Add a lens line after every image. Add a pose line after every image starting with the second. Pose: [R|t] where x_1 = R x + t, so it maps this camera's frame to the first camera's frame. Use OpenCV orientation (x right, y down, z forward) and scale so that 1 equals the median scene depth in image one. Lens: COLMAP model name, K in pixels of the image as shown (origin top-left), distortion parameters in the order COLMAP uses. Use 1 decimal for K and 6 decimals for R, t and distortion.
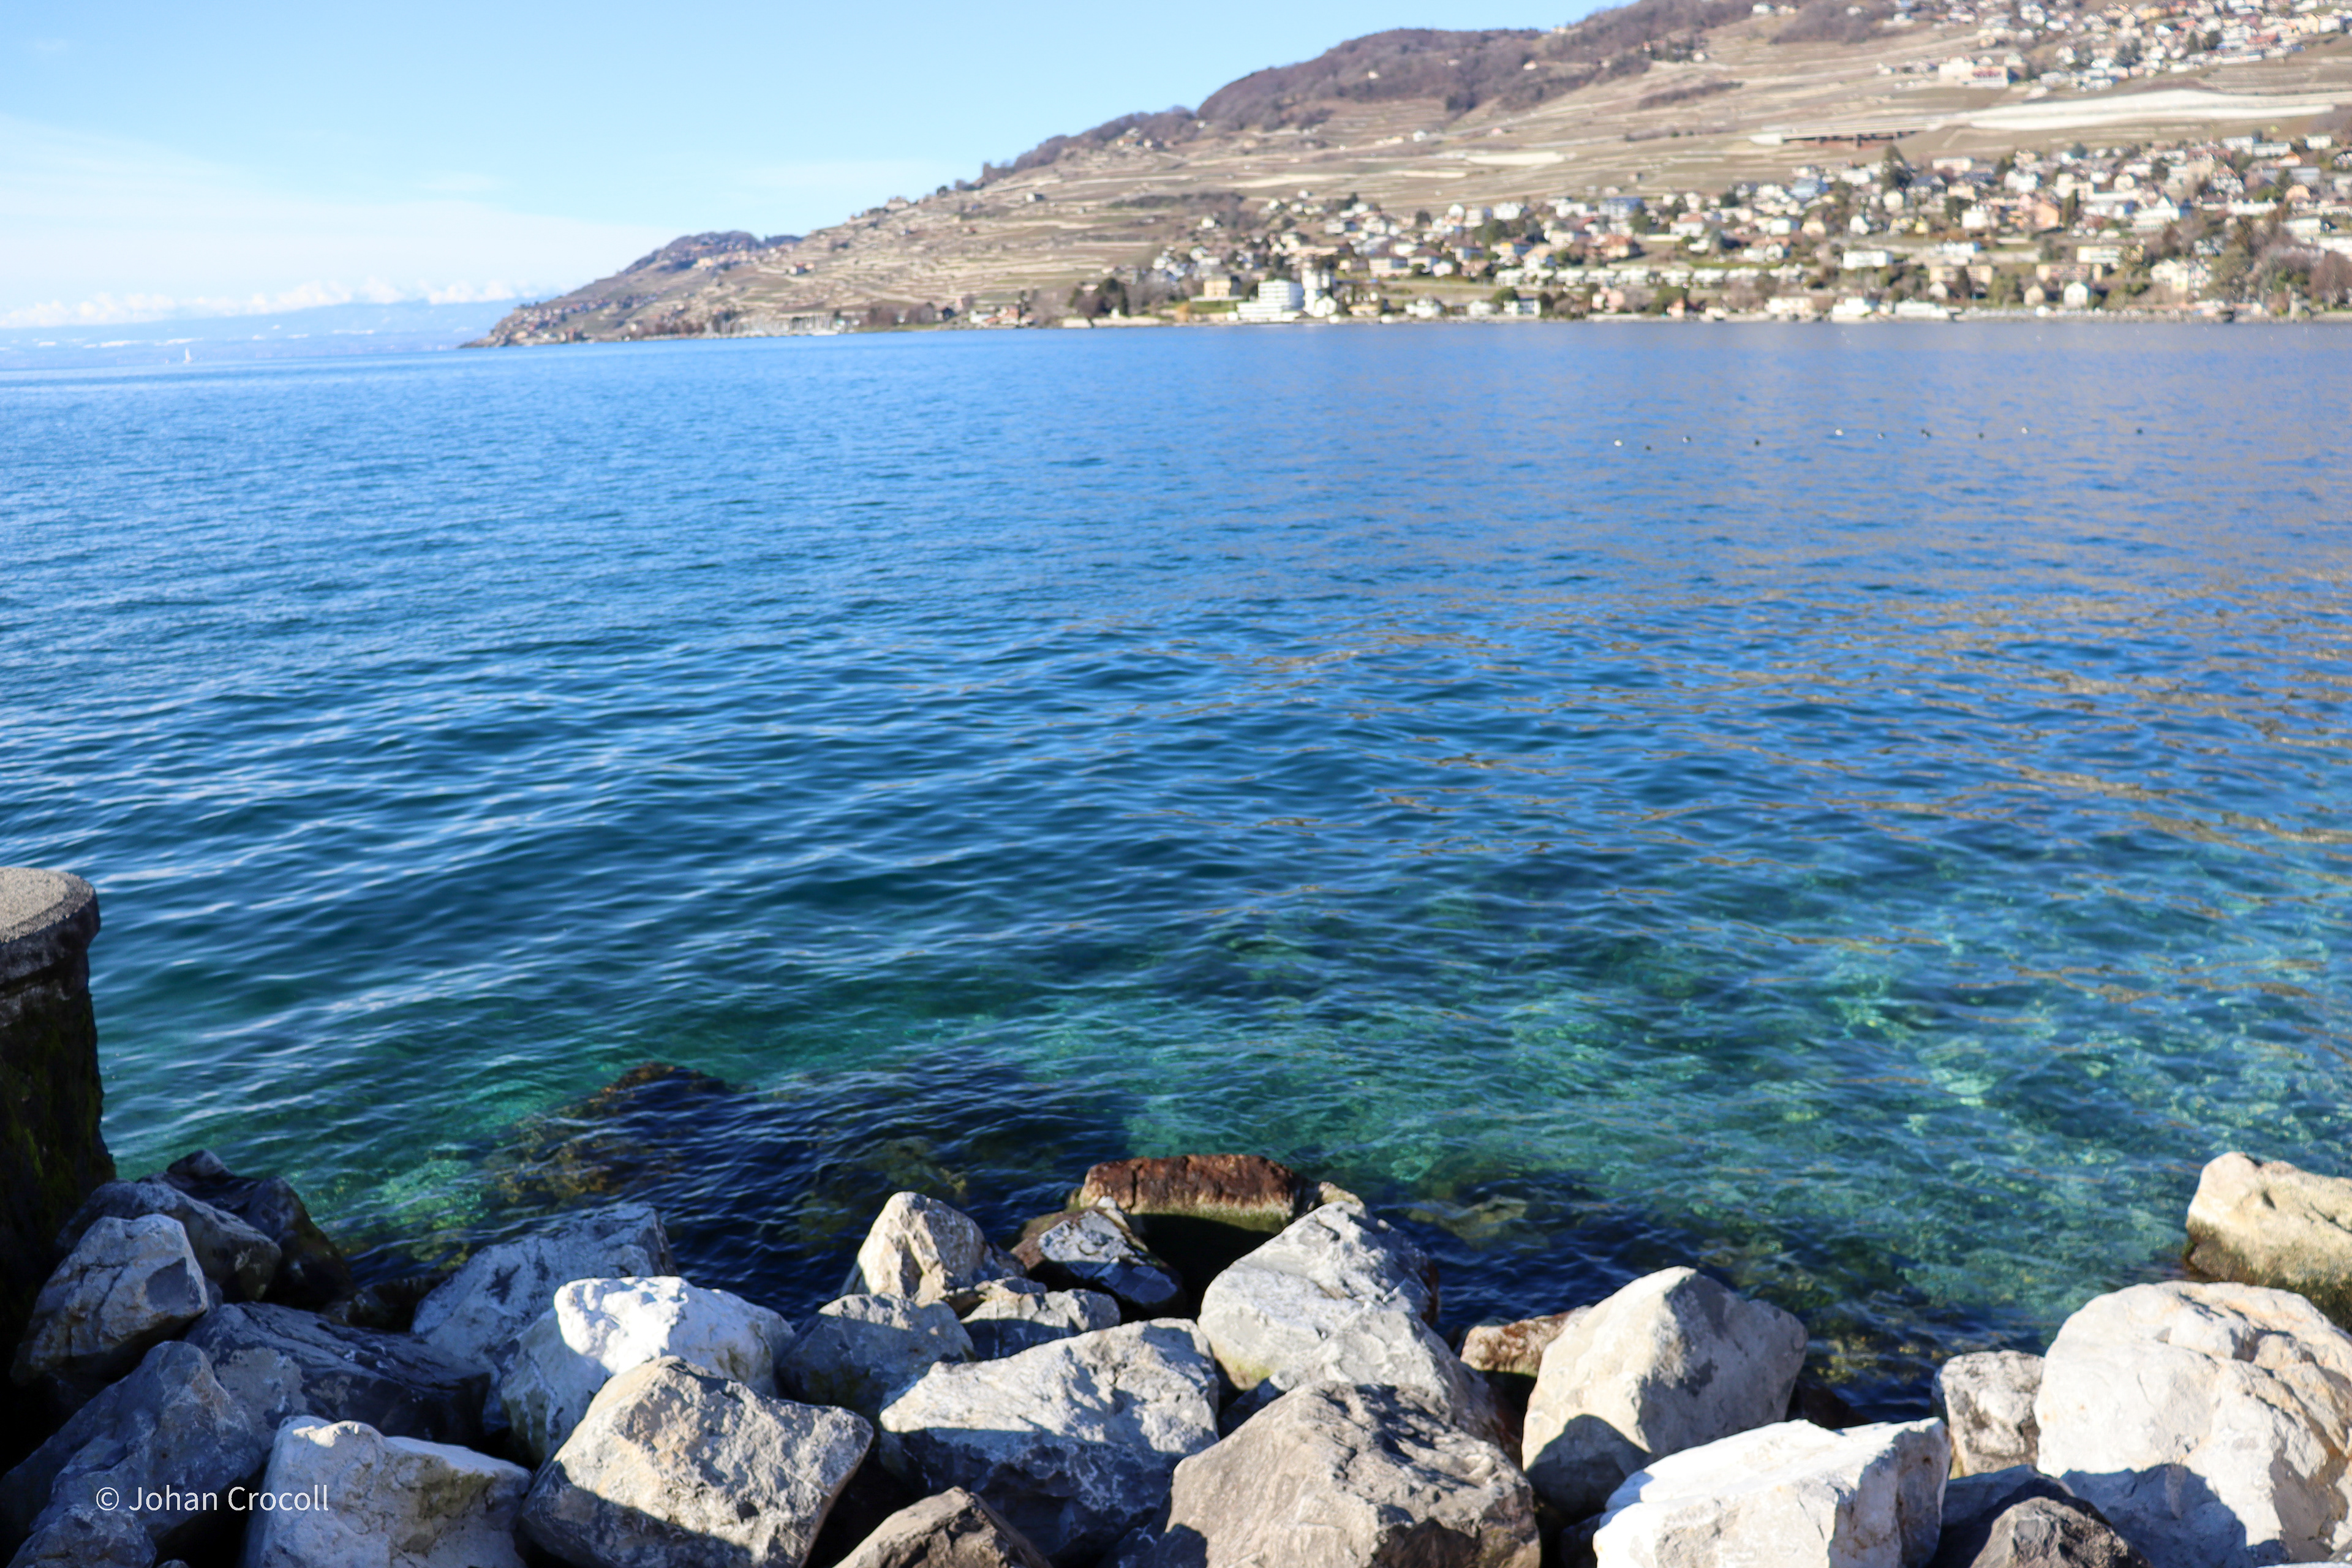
lens RADIAL K [[1895.0, 0, 1173.1], [0, 1895.0, 781.4], [0, 0, 1]] dist [-0.170963, 0.135992]
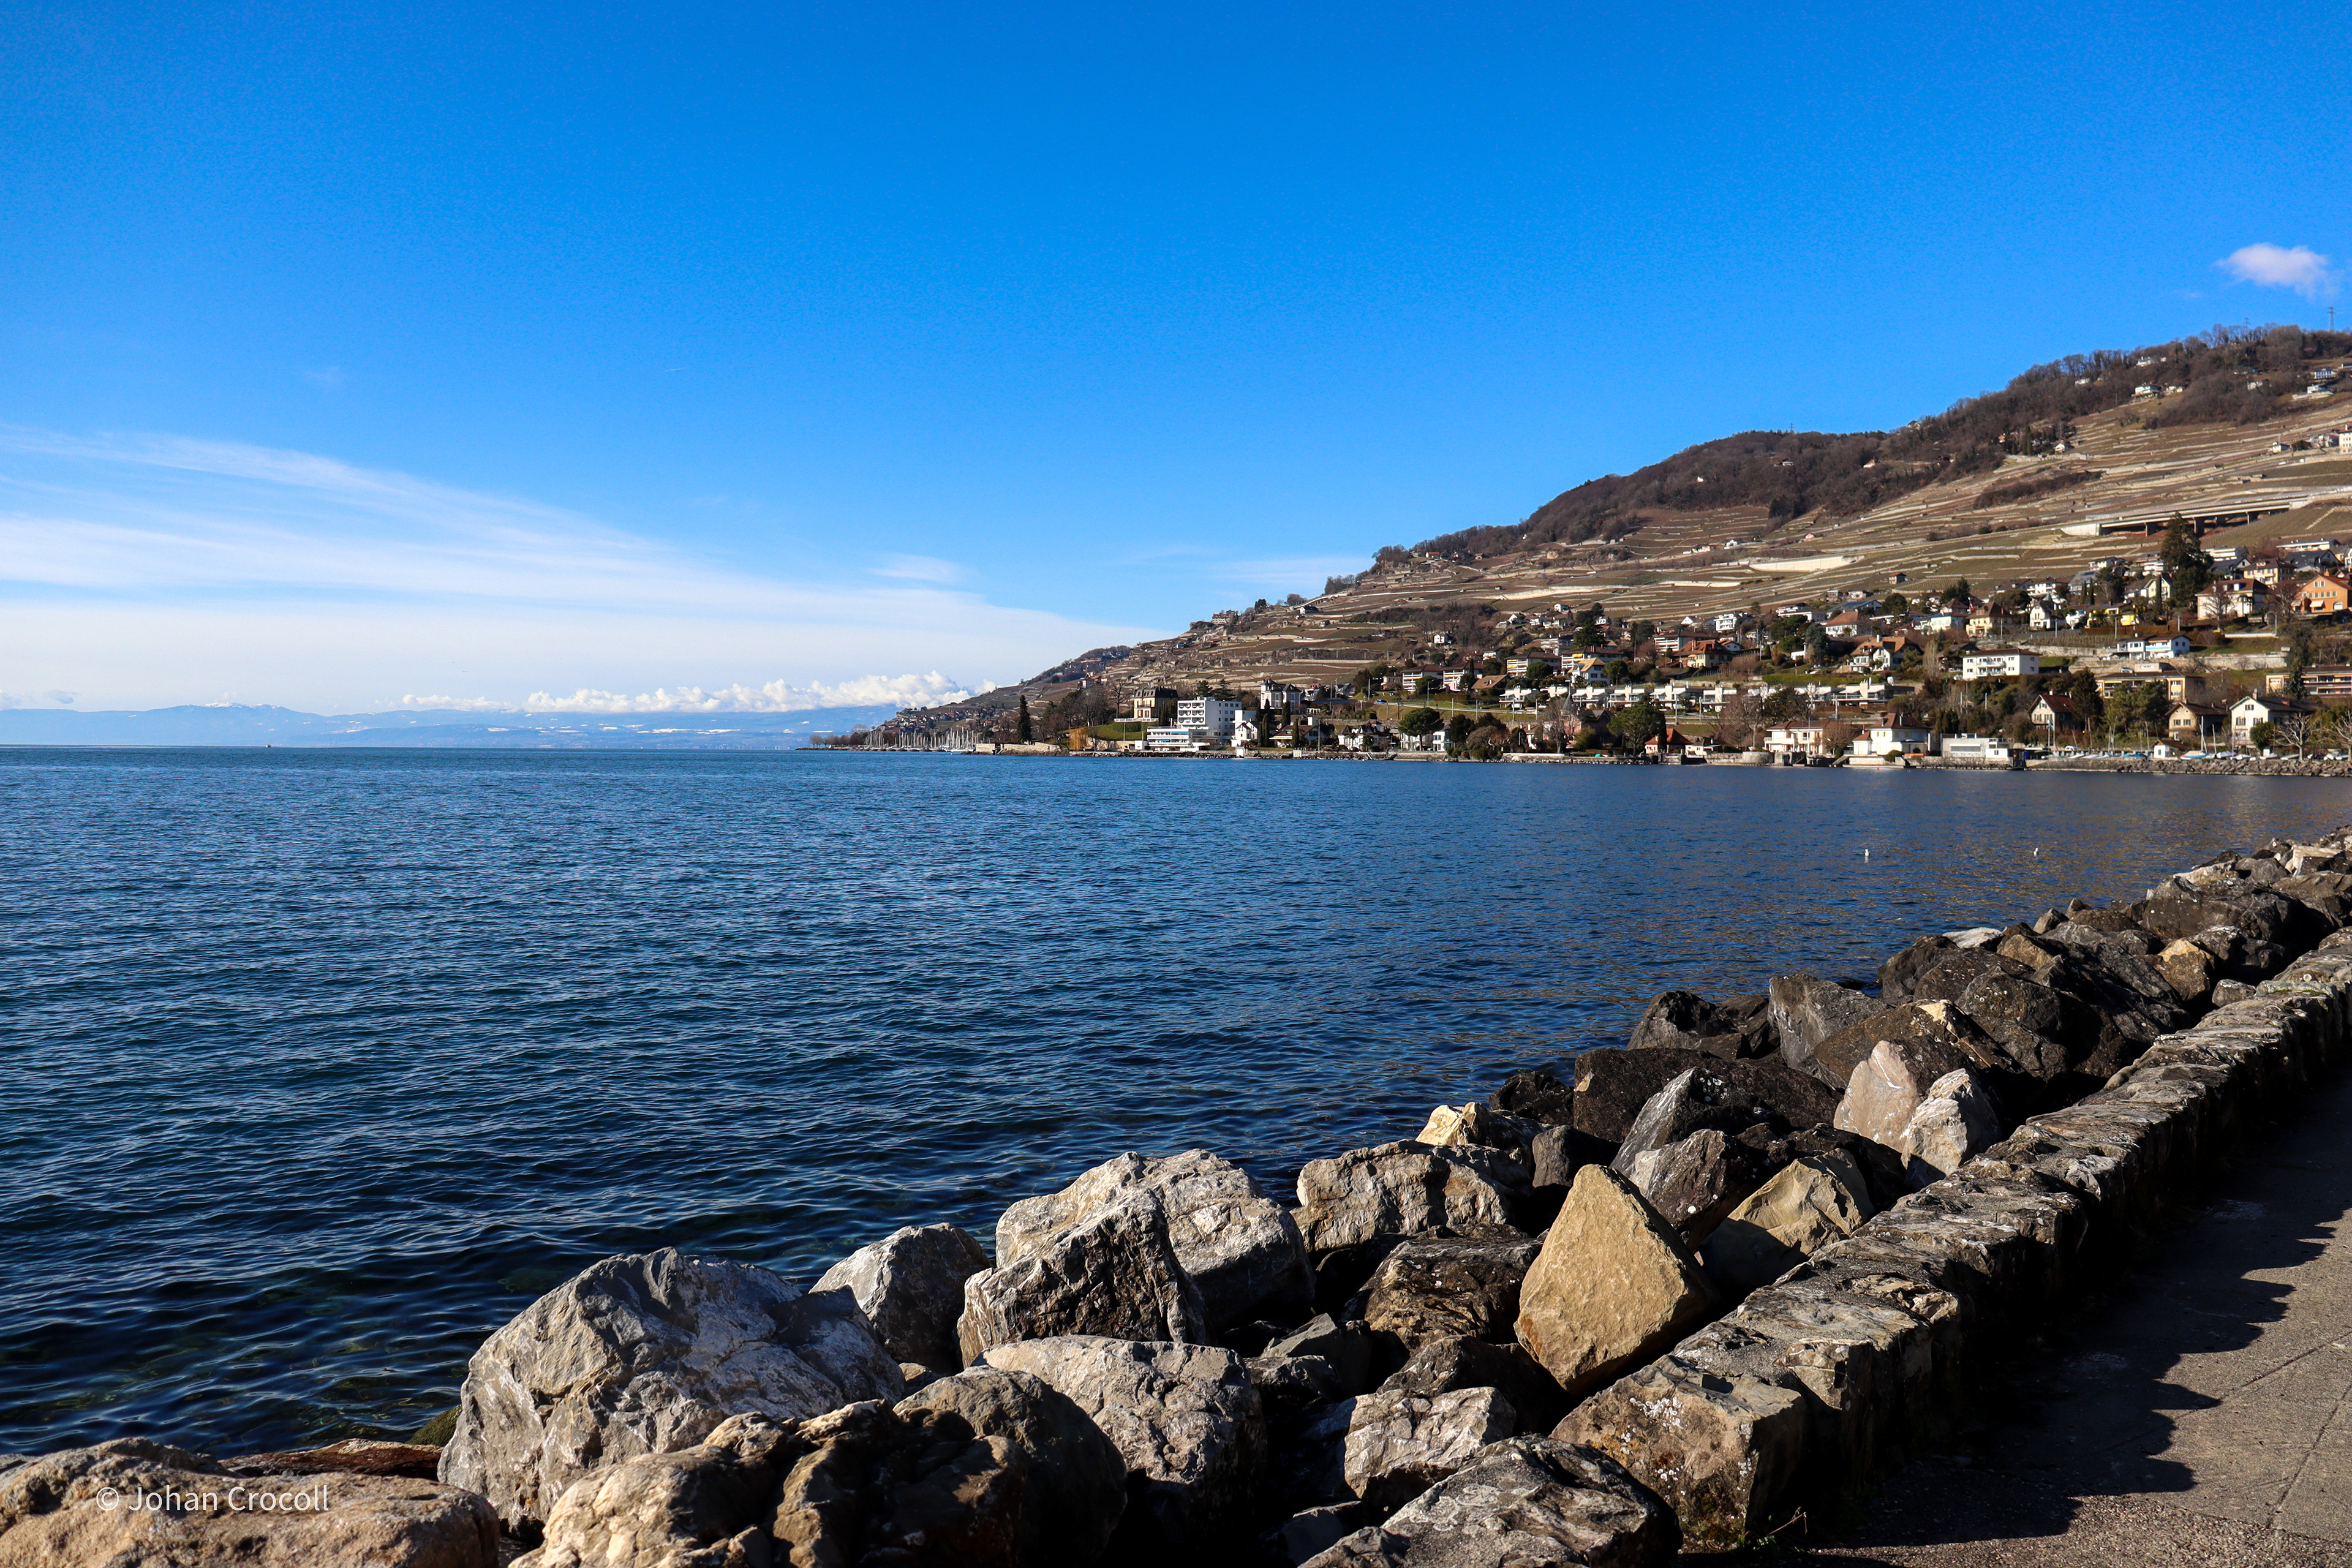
lens RADIAL K [[1909.3, 0, 1210.8], [0, 1909.3, 777.4], [0, 0, 1]] dist [-0.162212, 0.139144]
pose [[0.970195, 0.034511, -0.239854, 0.134906], [-0.087168, 0.973254, -0.212553, -0.047440], [0.226104, 0.227125, 0.947255, 0.181798]]
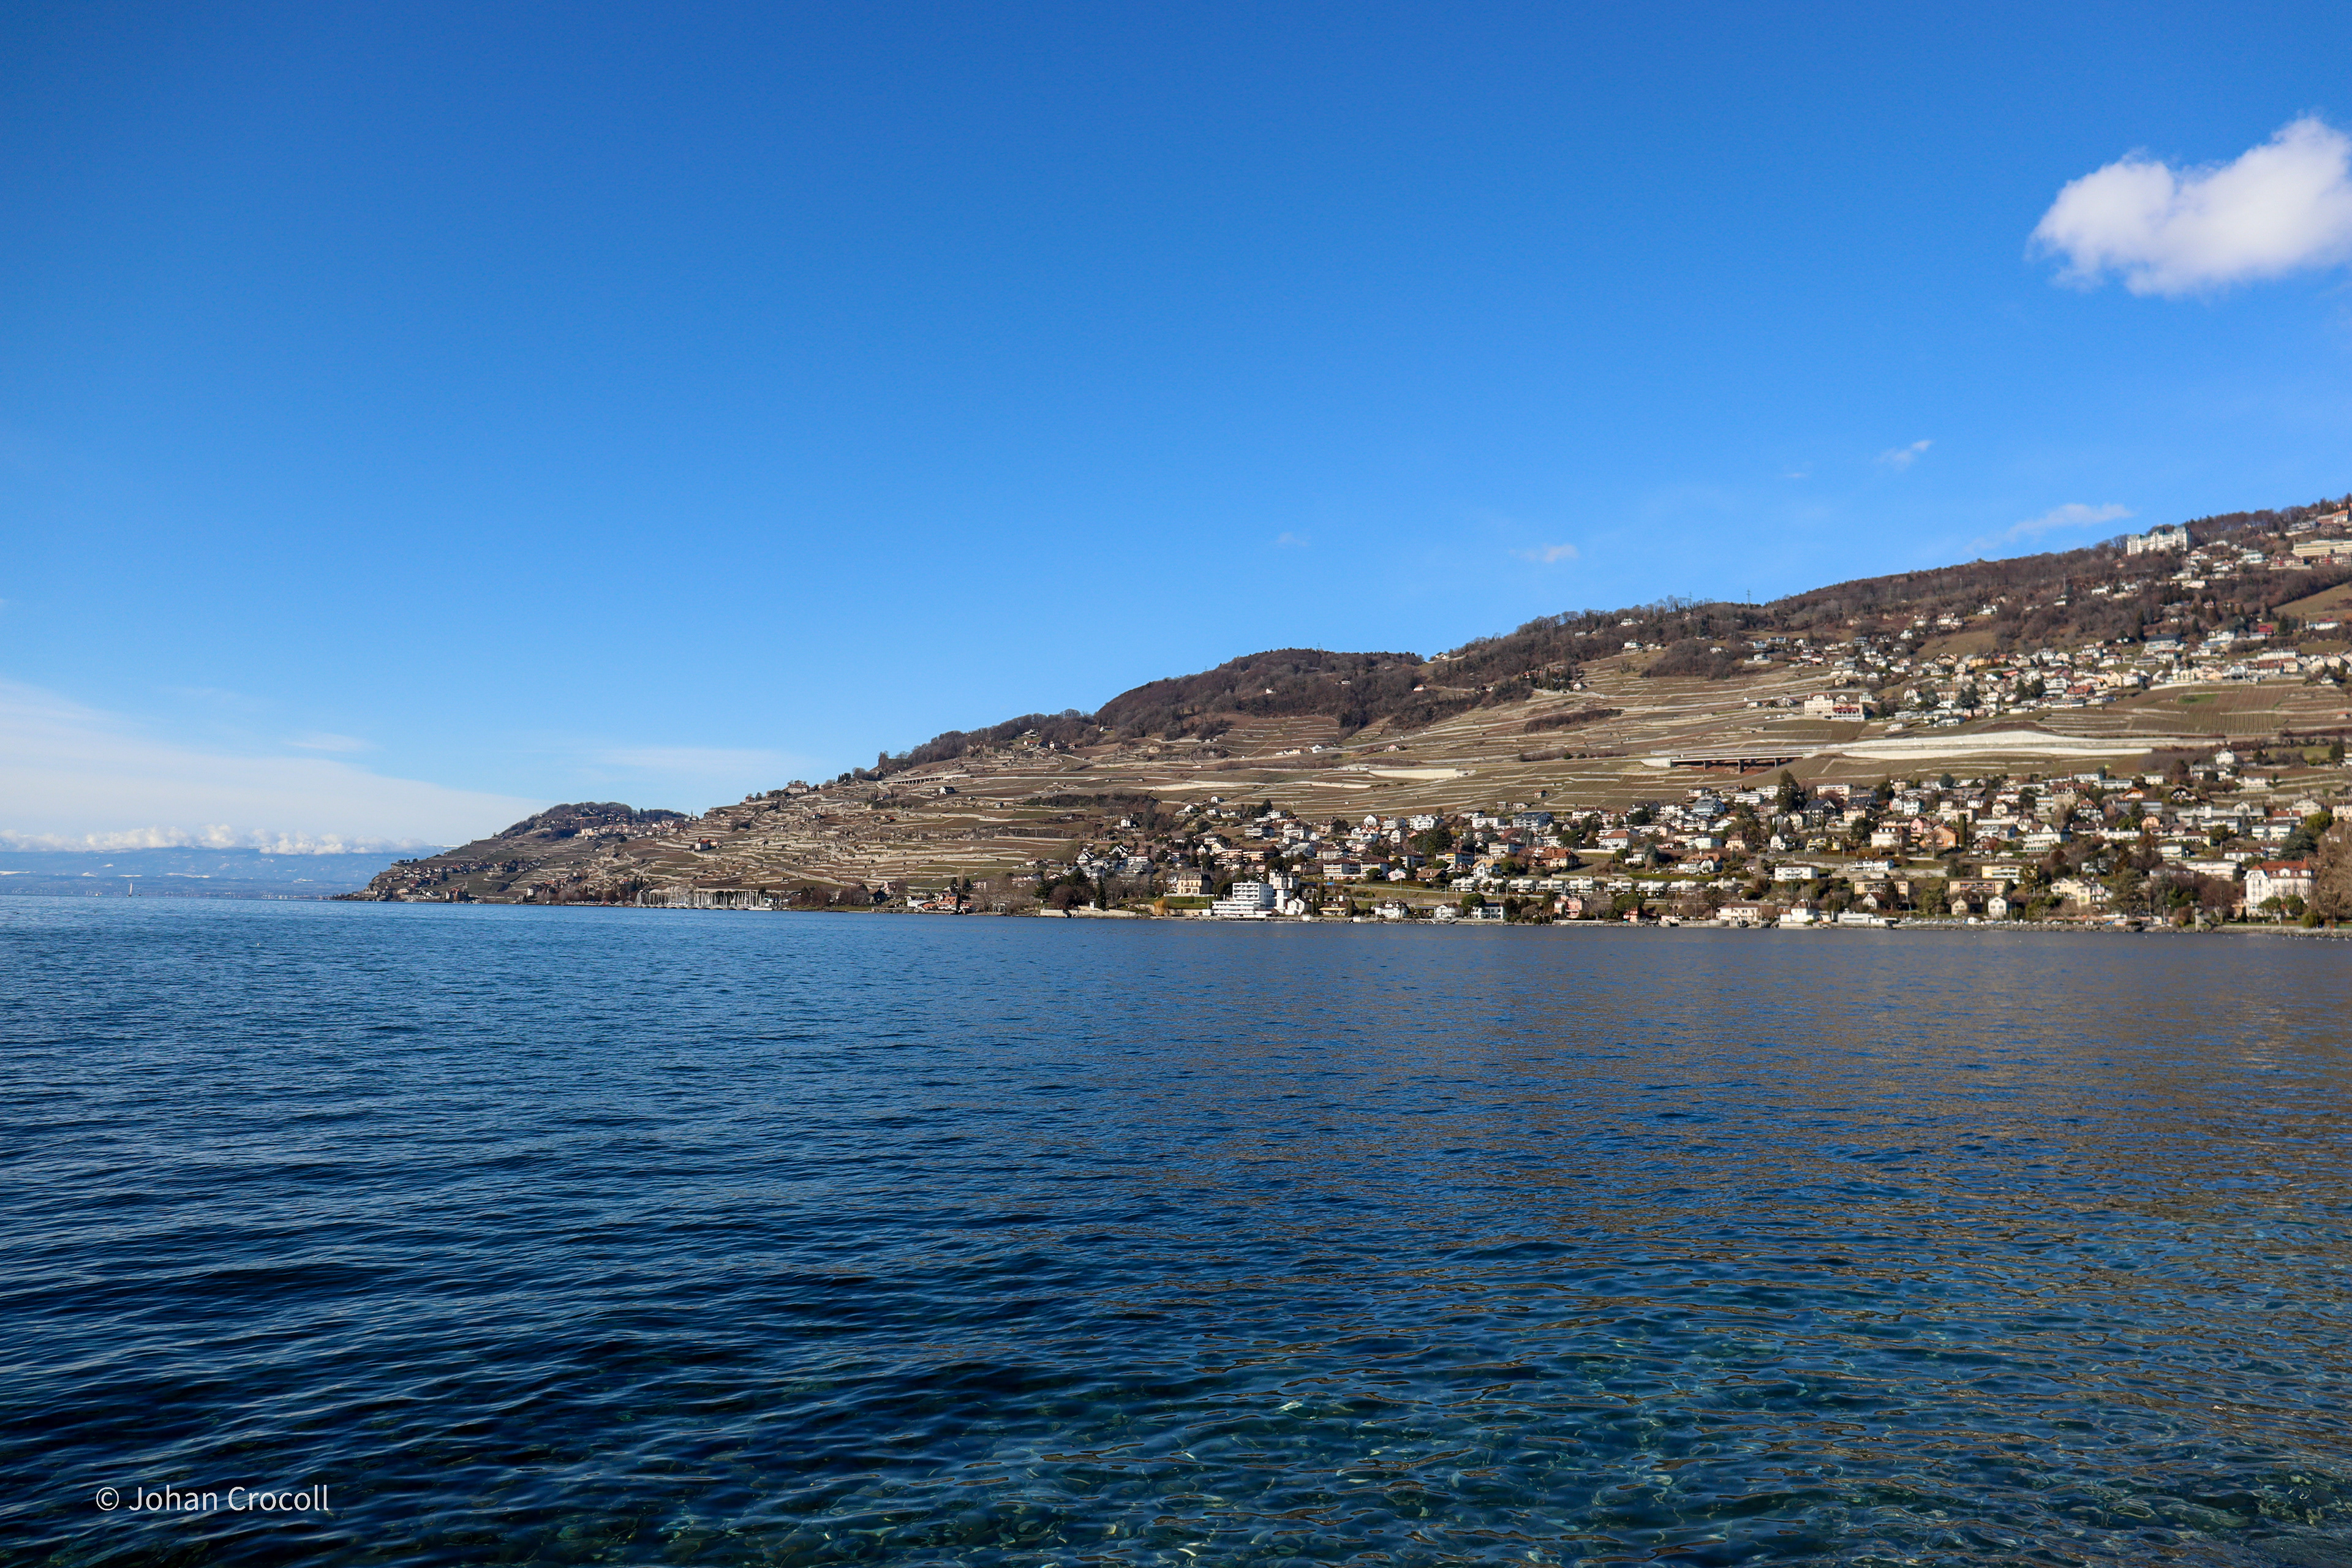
lens RADIAL K [[1905.5, 0, 1175.3], [0, 1905.5, 783.9], [0, 0, 1]] dist [-0.174397, 0.133907]
pose [[0.995586, 0.044326, 0.082727, -0.045606], [-0.016975, 0.951951, -0.305781, 0.008618], [-0.092306, 0.303027, 0.948501, -0.029384]]
